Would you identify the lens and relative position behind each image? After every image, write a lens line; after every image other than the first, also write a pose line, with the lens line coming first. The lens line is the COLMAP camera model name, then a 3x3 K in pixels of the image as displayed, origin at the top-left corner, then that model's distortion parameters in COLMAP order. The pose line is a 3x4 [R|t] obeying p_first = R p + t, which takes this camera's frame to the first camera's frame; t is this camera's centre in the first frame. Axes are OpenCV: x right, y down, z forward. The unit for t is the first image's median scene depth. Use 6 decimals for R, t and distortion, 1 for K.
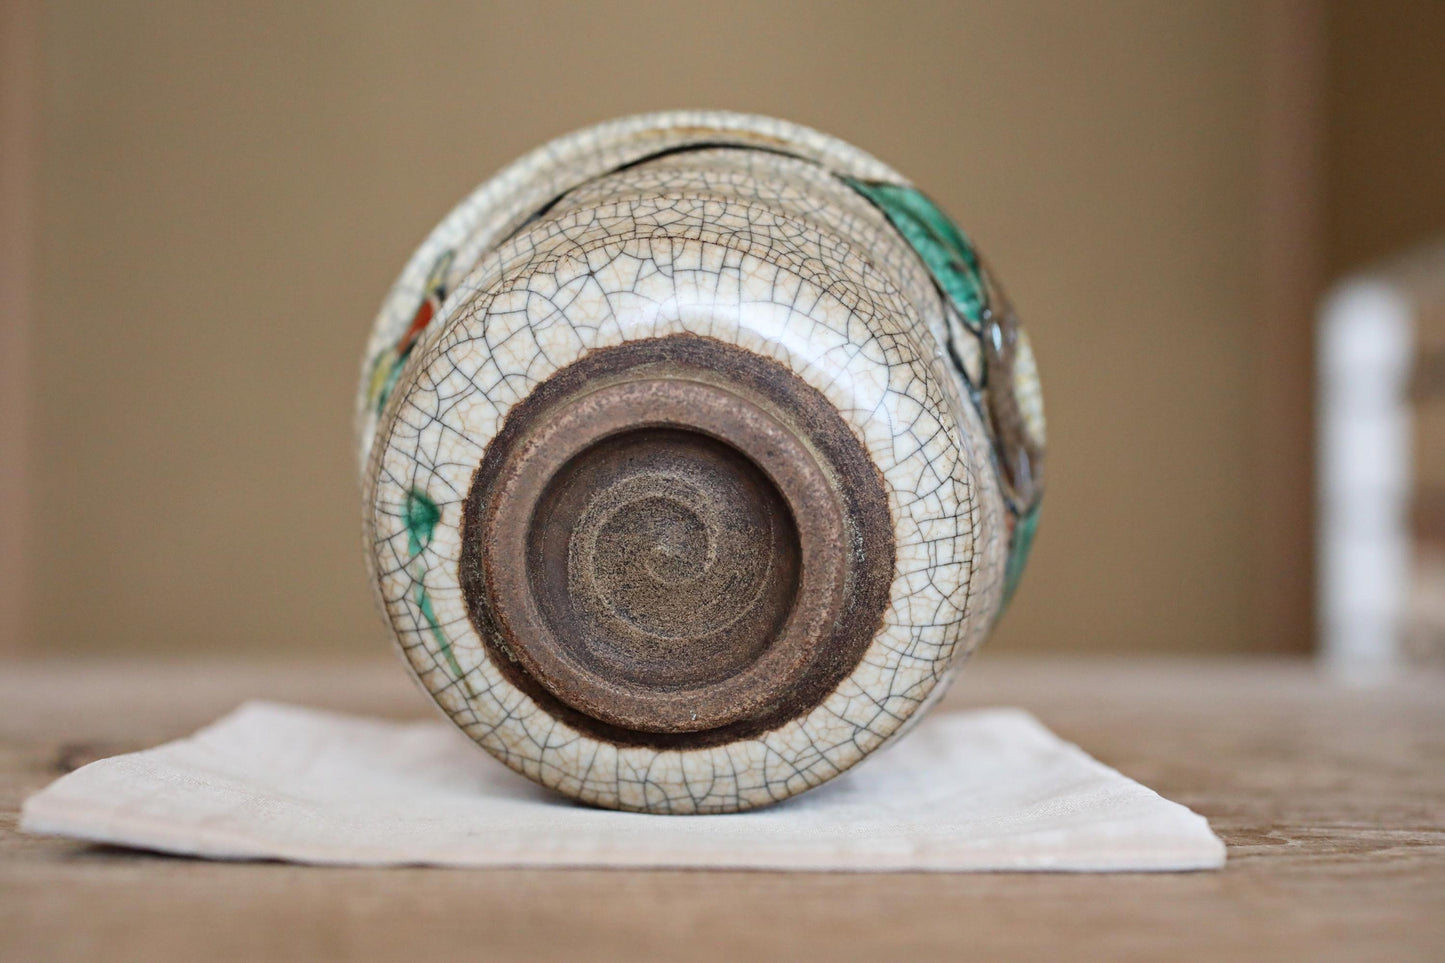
lens RADIAL K [[2654.5, 0, 724.5], [0, 2654.5, 479.9], [0, 0, 1]] dist [0.055761, 0.000000]
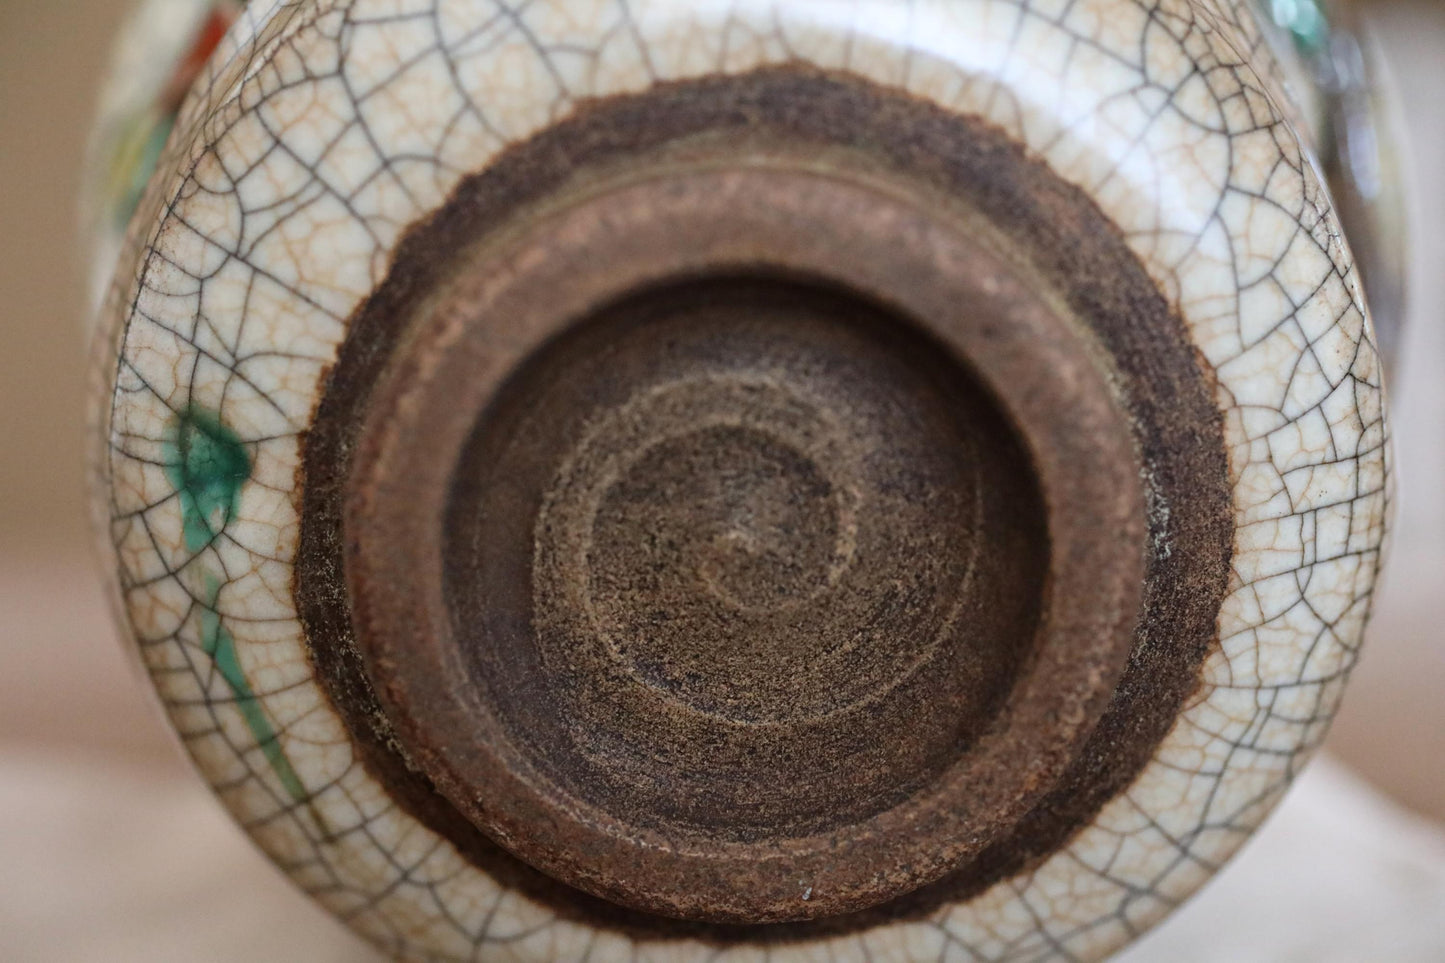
lens RADIAL K [[2654.5, 0, 719.6], [0, 2654.5, 484.2], [0, 0, 1]] dist [0.055761, 0.000000]
pose [[0.998020, -0.011015, 0.061925, -0.054860], [0.005890, 0.996587, 0.082343, -0.021000], [-0.062621, -0.081815, 0.994678, 0.539476]]
